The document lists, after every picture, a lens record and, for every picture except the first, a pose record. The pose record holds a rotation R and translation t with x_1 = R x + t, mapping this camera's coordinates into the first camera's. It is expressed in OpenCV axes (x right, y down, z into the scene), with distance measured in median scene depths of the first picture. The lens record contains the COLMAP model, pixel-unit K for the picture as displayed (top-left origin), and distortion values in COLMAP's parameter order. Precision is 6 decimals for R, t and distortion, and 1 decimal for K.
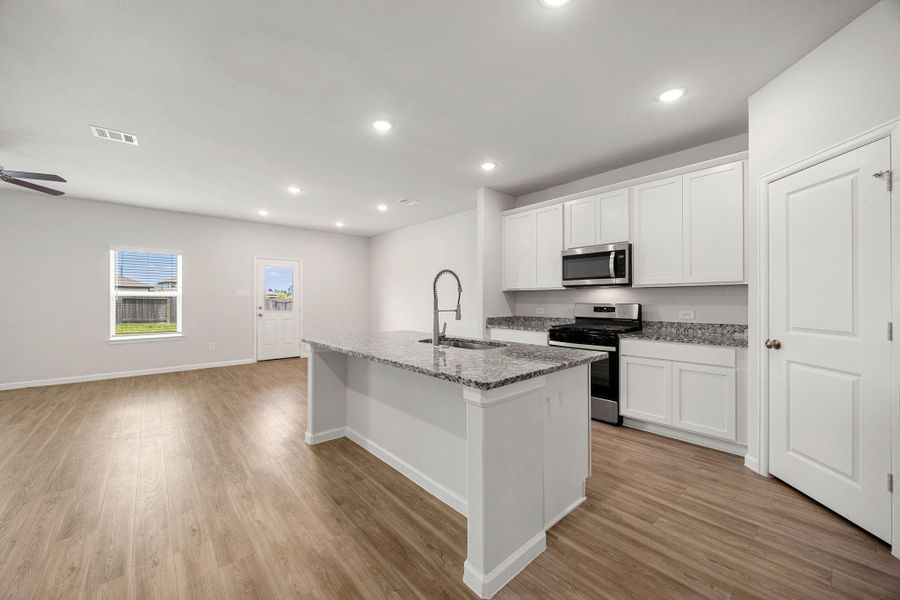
lens RADIAL K [[341.9, 0, 450.0], [0, 341.9, 300.0], [0, 0, 1]] dist [0.000139, 0.000011]
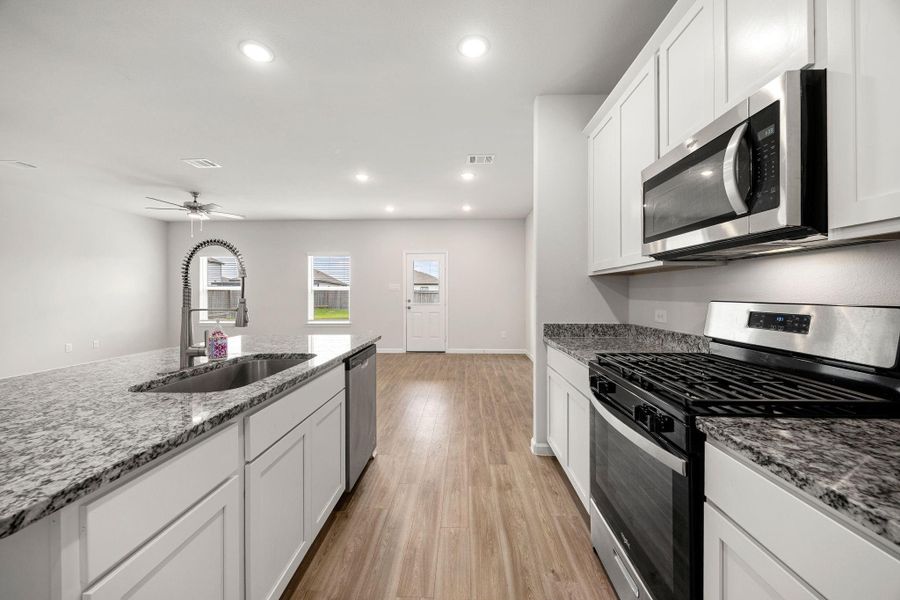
lens RADIAL K [[345.8, 0, 452.3], [0, 345.8, 295.8], [0, 0, 1]] dist [0.000461, 0.000075]
pose [[0.726406, 0.004639, -0.687250, 0.539761], [-0.000582, 0.999981, 0.006135, 0.002432], [0.687266, -0.004056, 0.726395, 0.658453]]
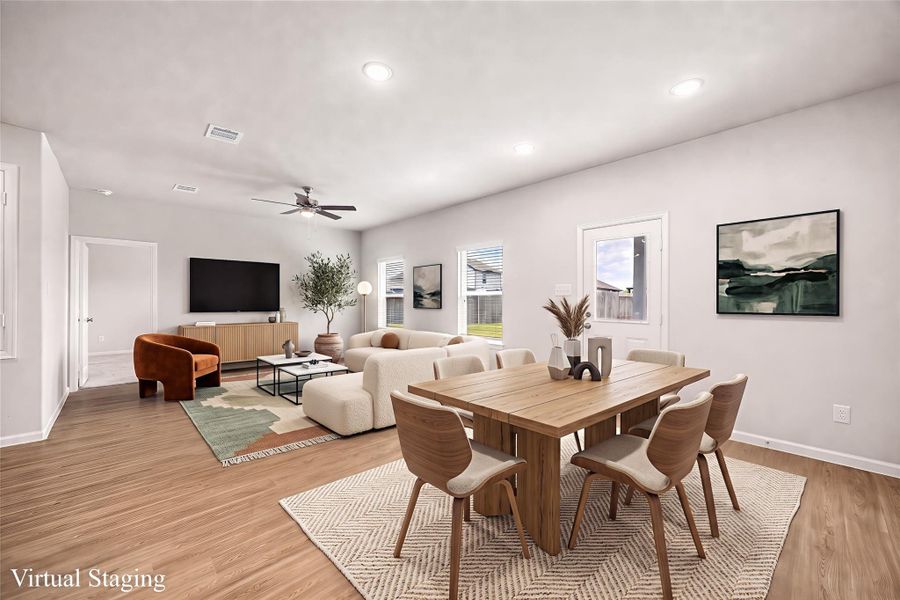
lens RADIAL K [[341.9, 0, 450.0], [0, 341.9, 300.0], [0, 0, 1]] dist [0.000139, 0.000011]
pose [[0.045917, -0.001647, -0.998944, 0.048582], [0.000105, 0.999999, -0.001643, 0.004034], [0.998945, -0.000030, 0.045917, 1.503006]]
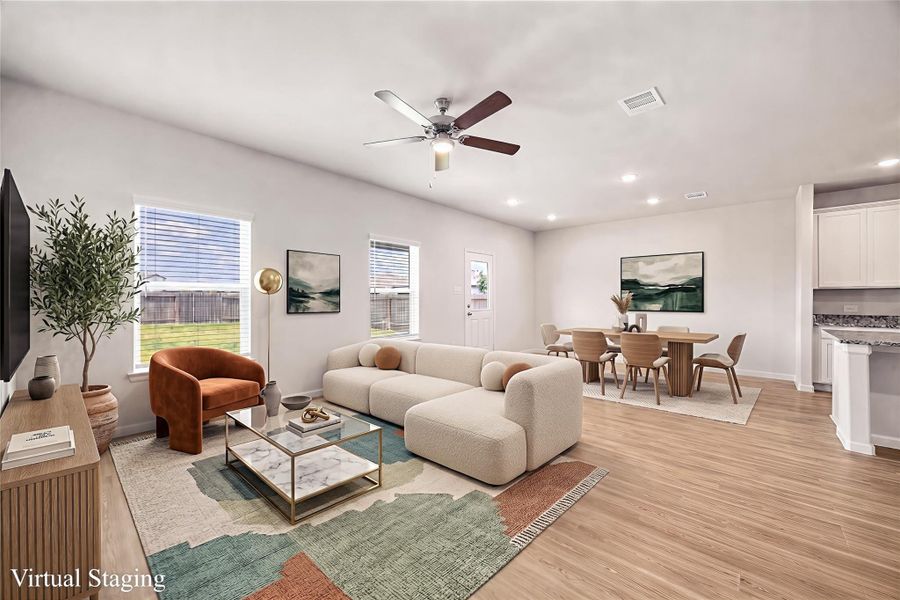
lens RADIAL K [[341.9, 0, 450.0], [0, 341.9, 300.0], [0, 0, 1]] dist [0.000139, 0.000011]
pose [[0.992266, 0.000056, 0.124130, -1.454269], [-0.000798, 0.999982, 0.005934, 0.001443], [-0.124127, -0.005987, 0.992248, 0.207889]]
